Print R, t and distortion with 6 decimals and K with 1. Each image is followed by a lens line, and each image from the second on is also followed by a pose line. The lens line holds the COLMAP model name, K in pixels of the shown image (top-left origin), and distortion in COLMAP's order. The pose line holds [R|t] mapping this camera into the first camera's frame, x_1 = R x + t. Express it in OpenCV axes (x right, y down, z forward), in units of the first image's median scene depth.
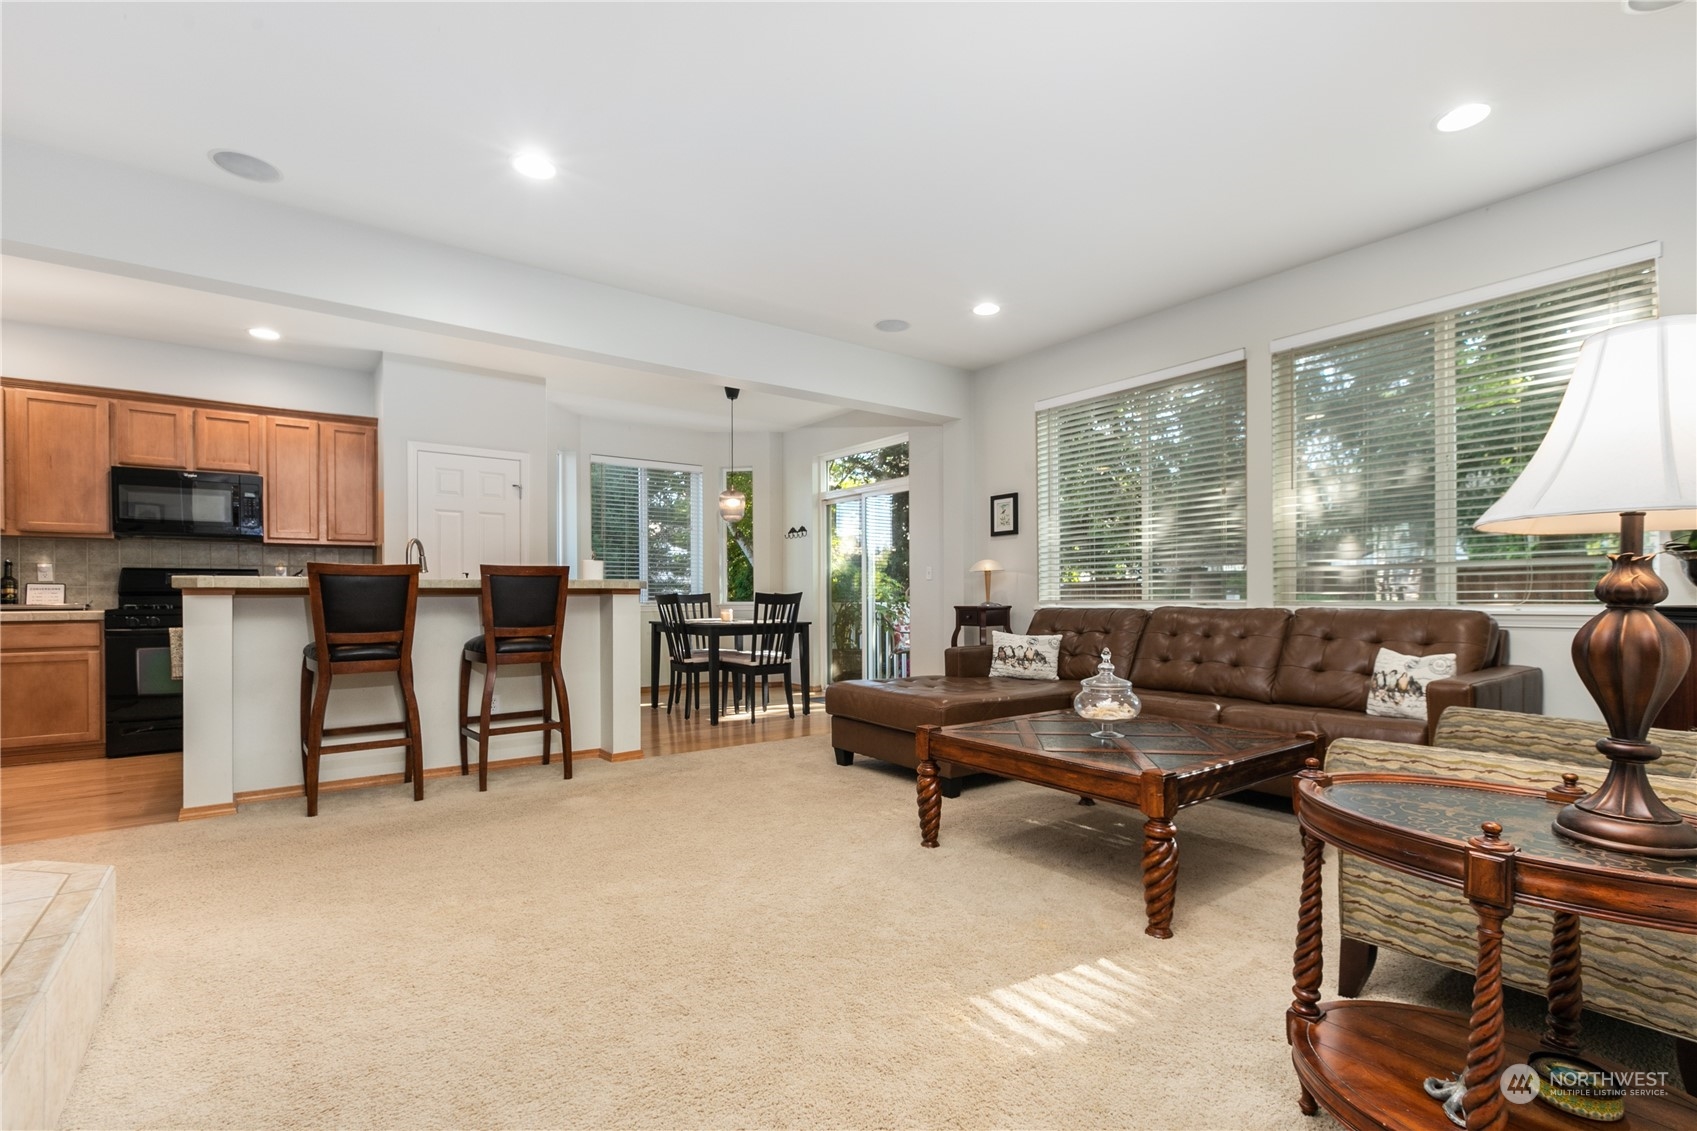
lens RADIAL K [[774.2, 0, 835.8], [0, 774.2, 589.4], [0, 0, 1]] dist [0.003635, -0.001257]
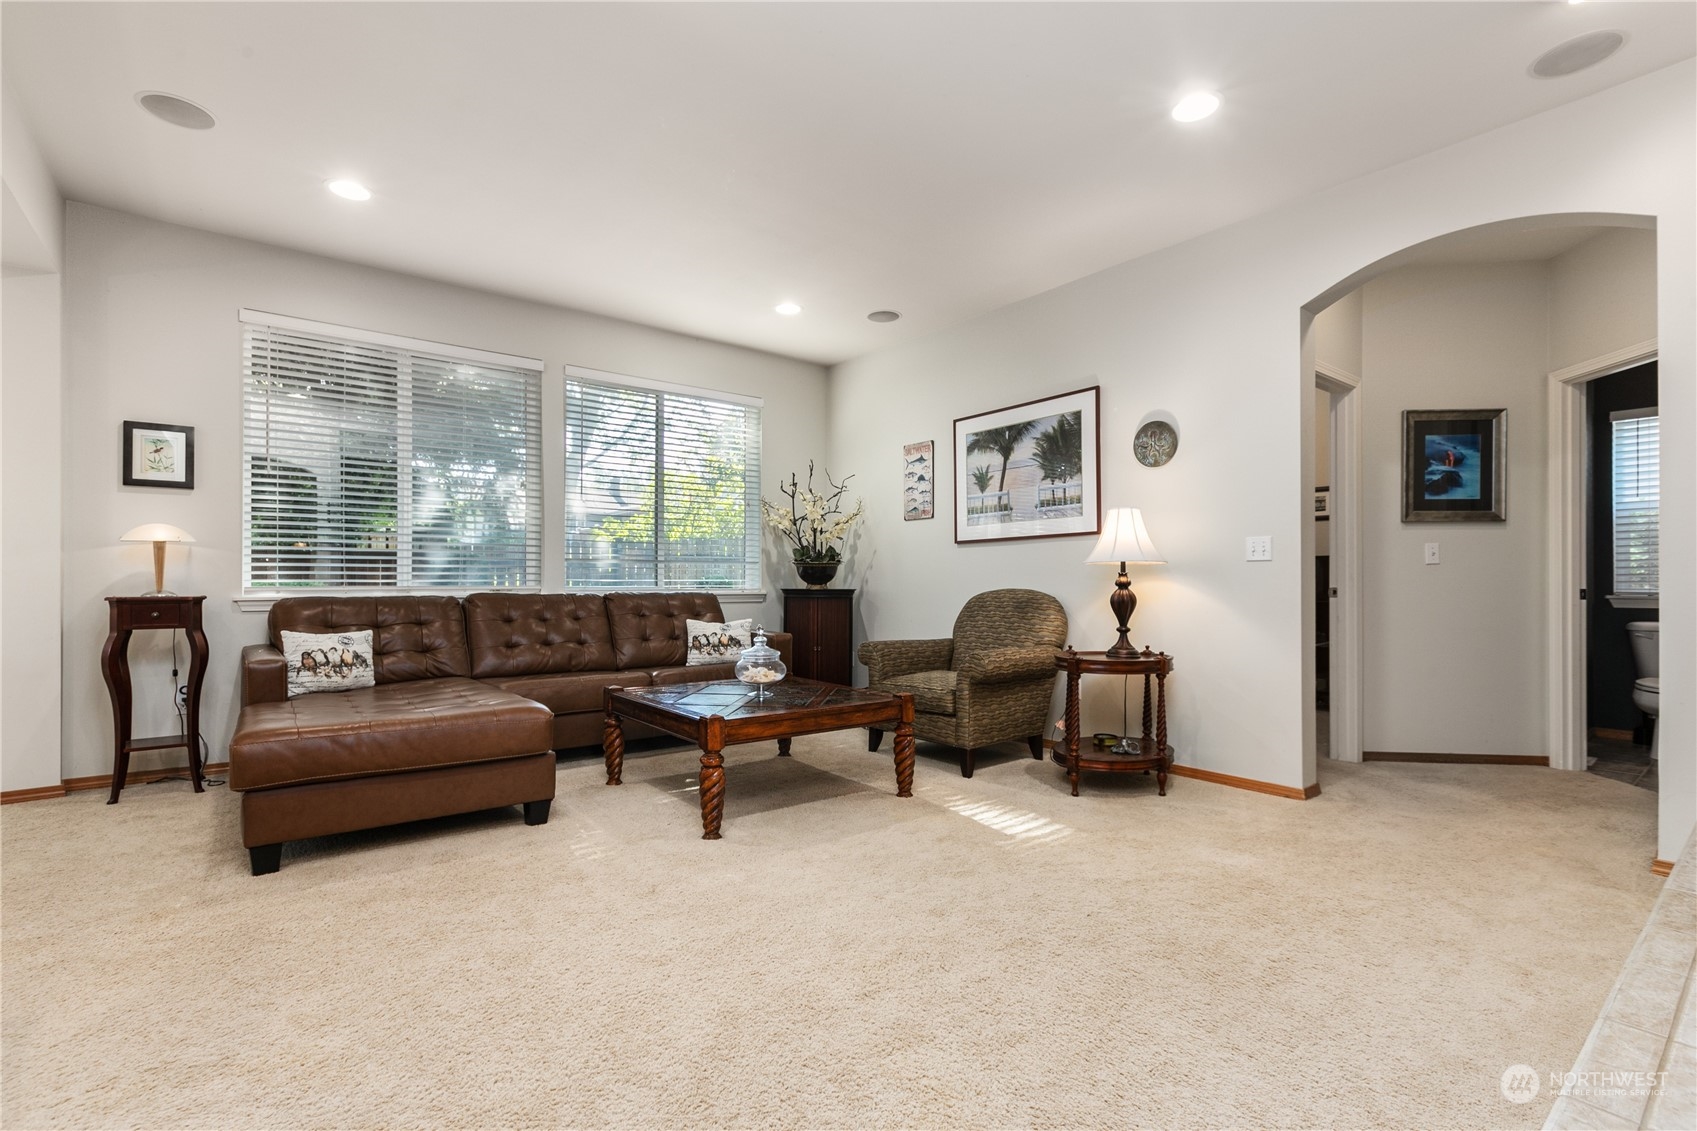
lens RADIAL K [[774.2, 0, 837.5], [0, 774.2, 577.9], [0, 0, 1]] dist [0.003635, -0.001257]
pose [[-0.030712, -0.000523, 0.999528, -0.452174], [-0.020872, 0.999782, -0.000118, -0.005101], [-0.999310, -0.020865, -0.030716, 0.448602]]
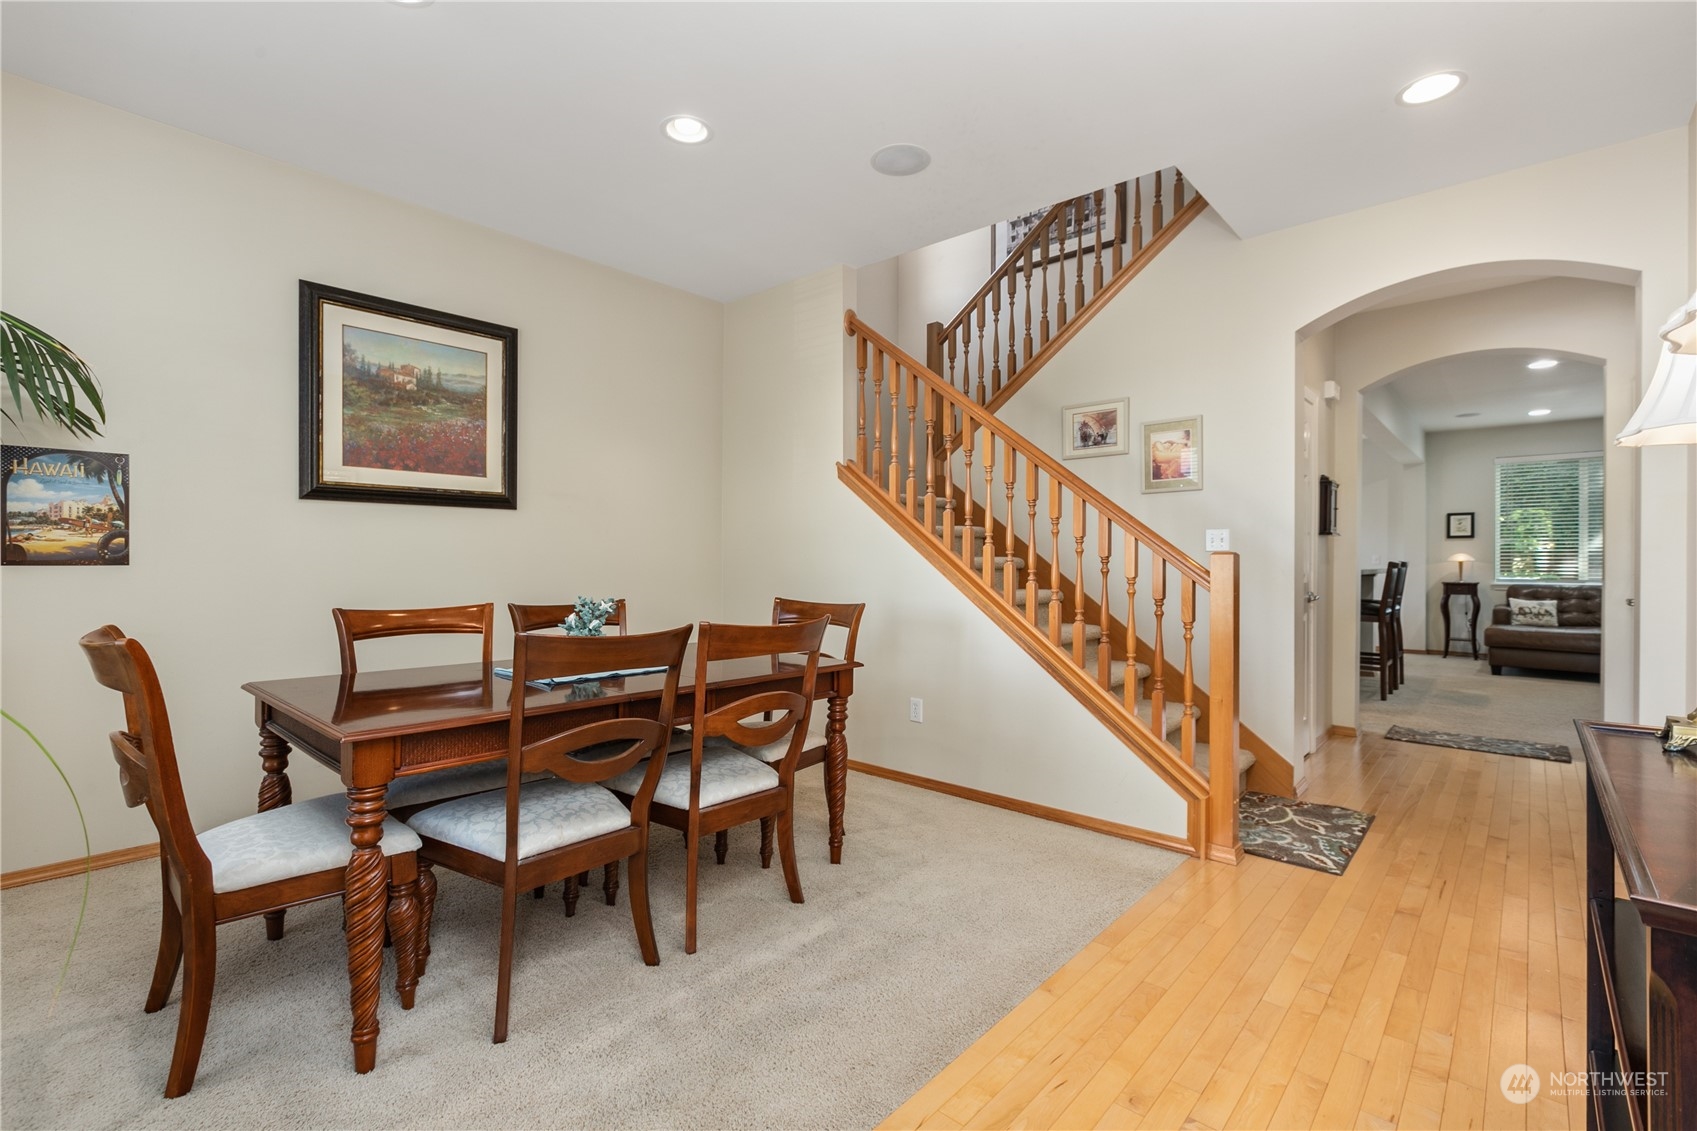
lens RADIAL K [[774.2, 0, 839.5], [0, 774.2, 558.9], [0, 0, 1]] dist [0.003635, -0.001257]
pose [[0.977752, 0.008985, 0.209572, -1.386309], [-0.010929, 0.999907, 0.008120, -0.025662], [-0.209480, -0.010230, 0.977759, -0.309662]]
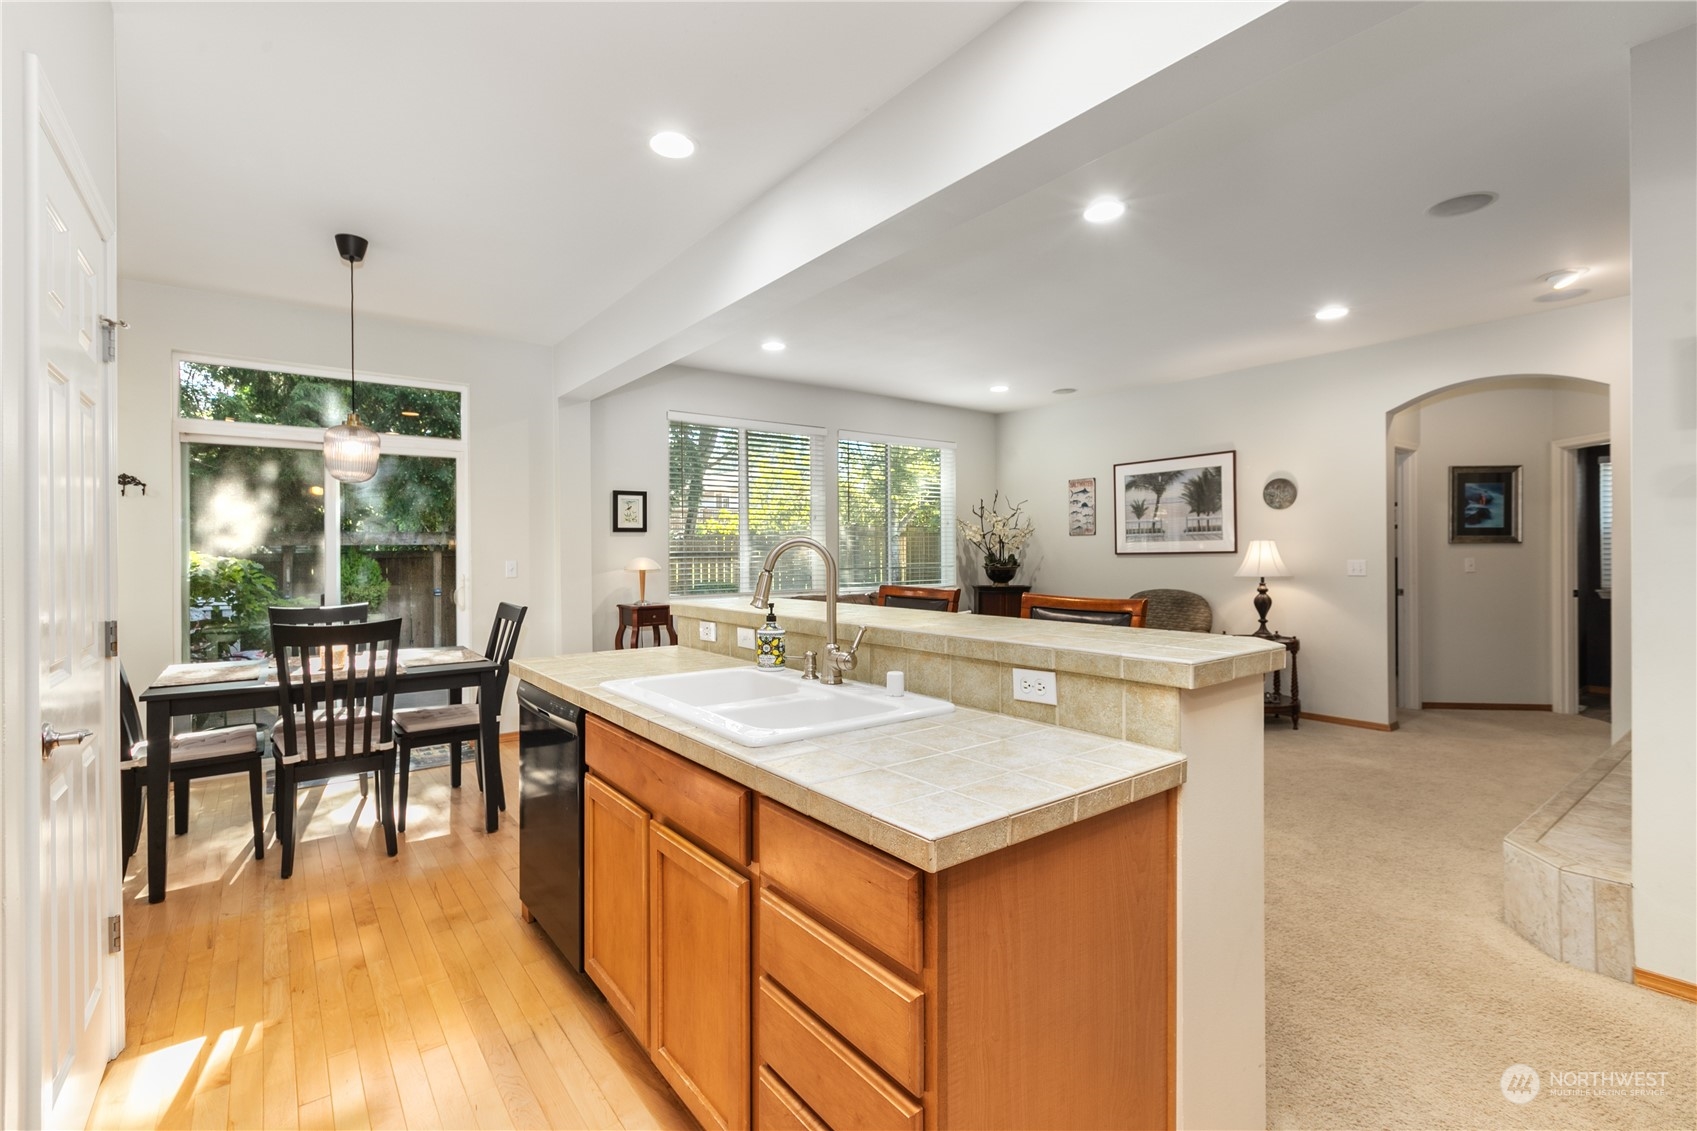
lens RADIAL K [[774.2, 0, 832.6], [0, 774.2, 552.5], [0, 0, 1]] dist [0.003635, -0.001257]
pose [[-0.014756, -0.006516, 0.999870, -0.785259], [-0.012994, 0.999896, 0.006324, -0.053070], [-0.999807, -0.012899, -0.014839, 0.753339]]
